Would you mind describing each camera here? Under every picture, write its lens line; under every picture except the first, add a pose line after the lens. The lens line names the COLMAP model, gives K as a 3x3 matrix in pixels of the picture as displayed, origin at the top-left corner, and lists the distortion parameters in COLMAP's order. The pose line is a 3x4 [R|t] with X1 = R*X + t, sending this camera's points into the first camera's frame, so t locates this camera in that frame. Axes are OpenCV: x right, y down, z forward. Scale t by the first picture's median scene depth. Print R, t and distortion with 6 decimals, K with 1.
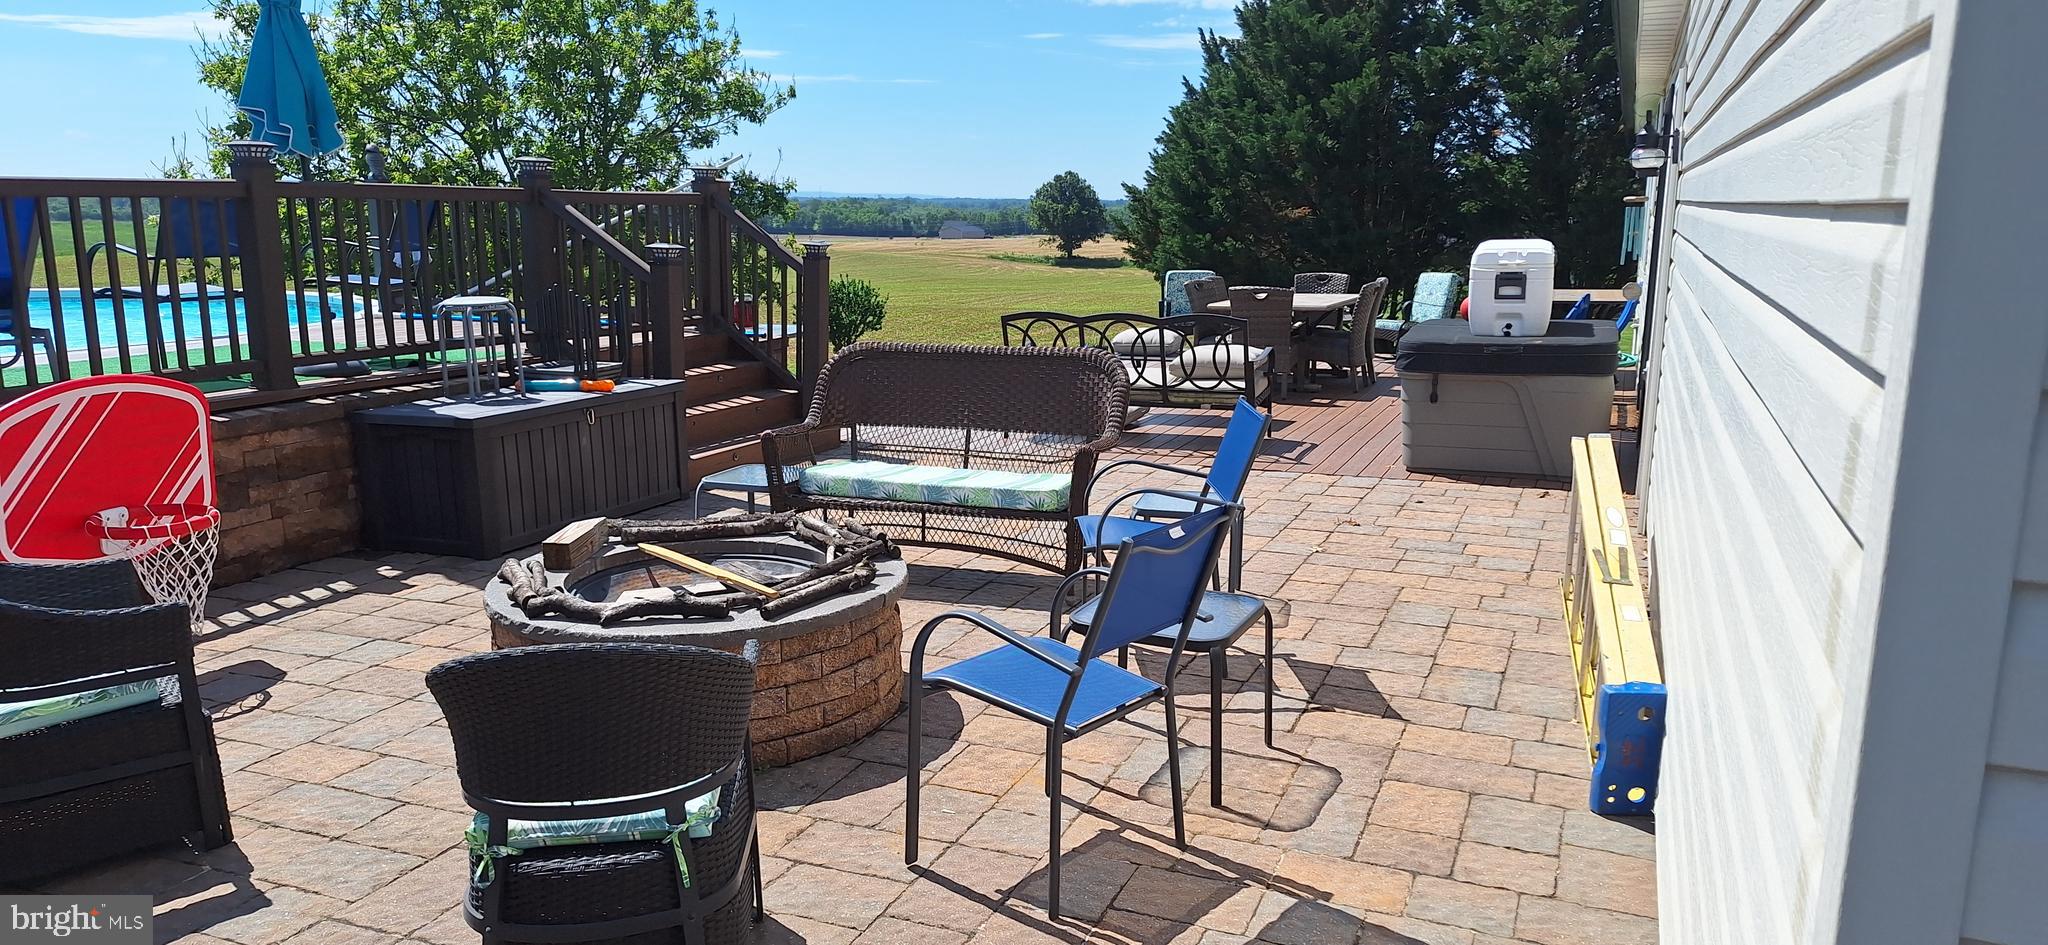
lens RADIAL K [[1425.7, 0, 1024.0], [0, 1425.7, 472.5], [0, 0, 1]] dist [0.085897, -0.077420]
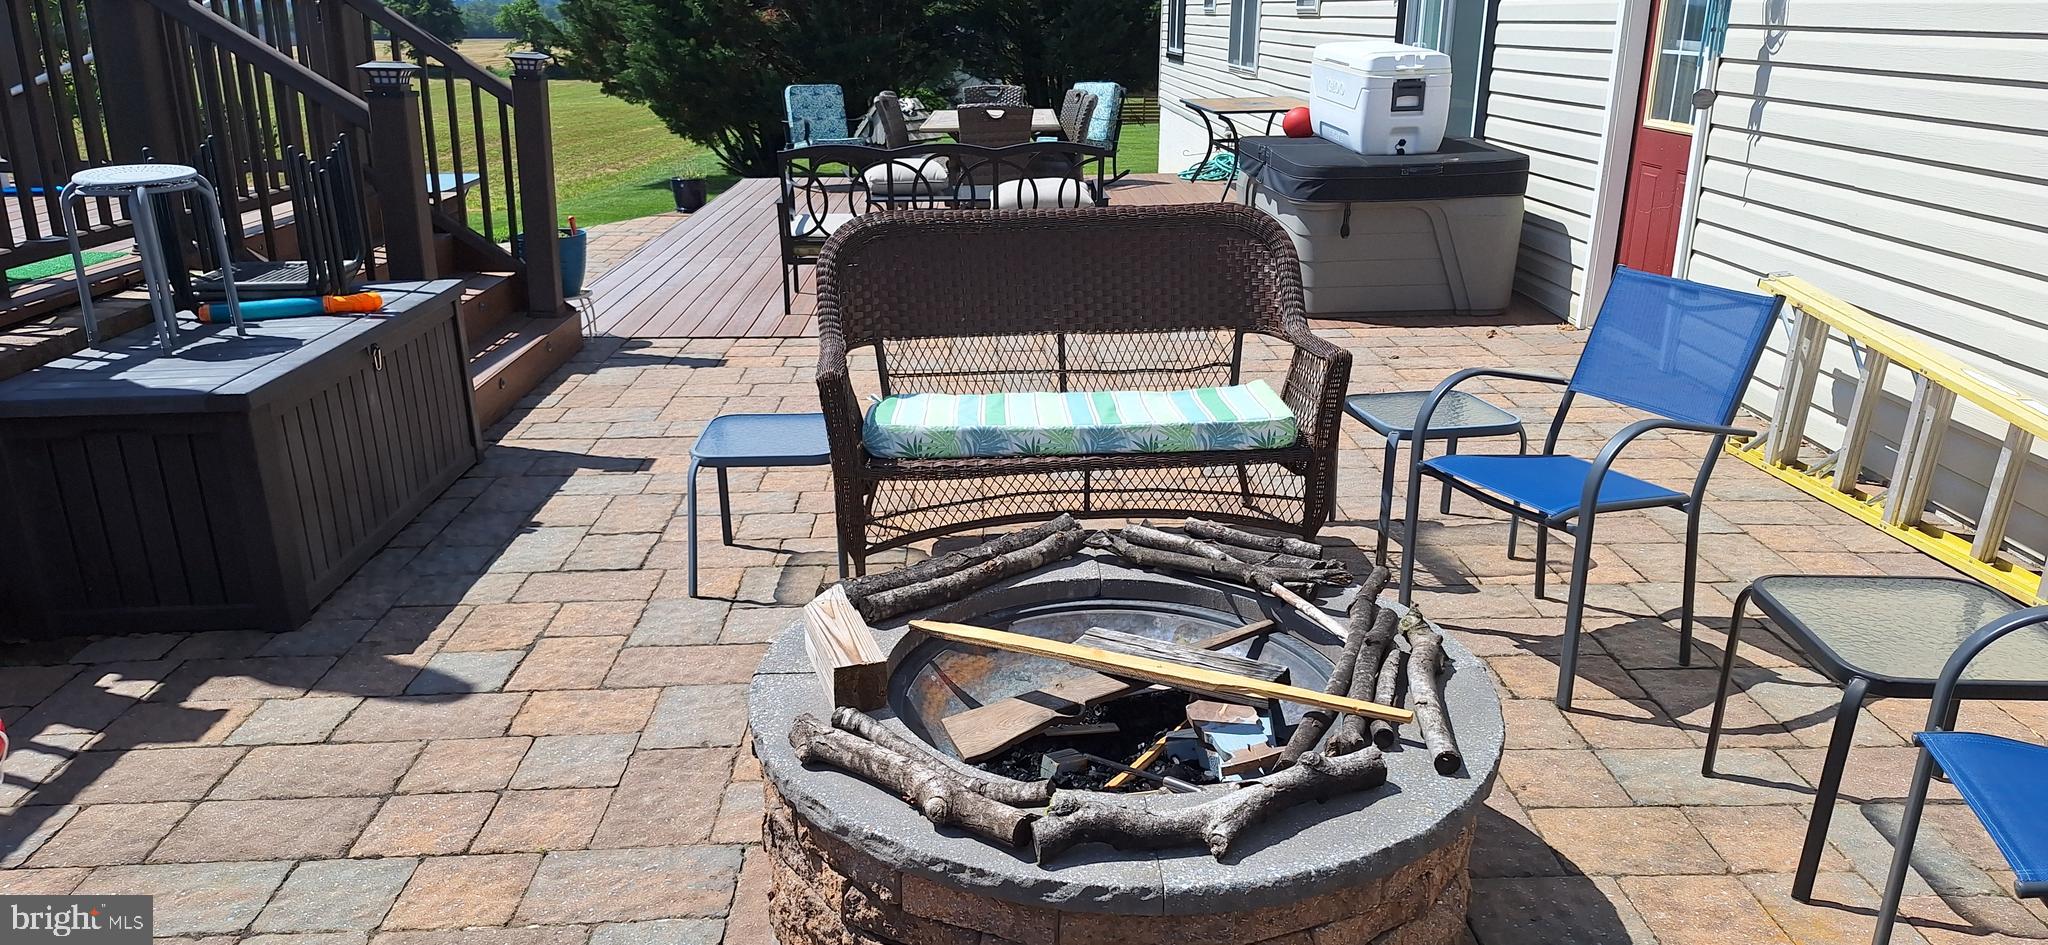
lens RADIAL K [[1425.7, 0, 1024.0], [0, 1425.7, 472.5], [0, 0, 1]] dist [0.085897, -0.077420]
pose [[0.913343, -0.130144, 0.385833, -0.244066], [0.079903, 0.986408, 0.143575, -0.047519], [-0.399274, -0.100304, 0.911328, 0.268964]]
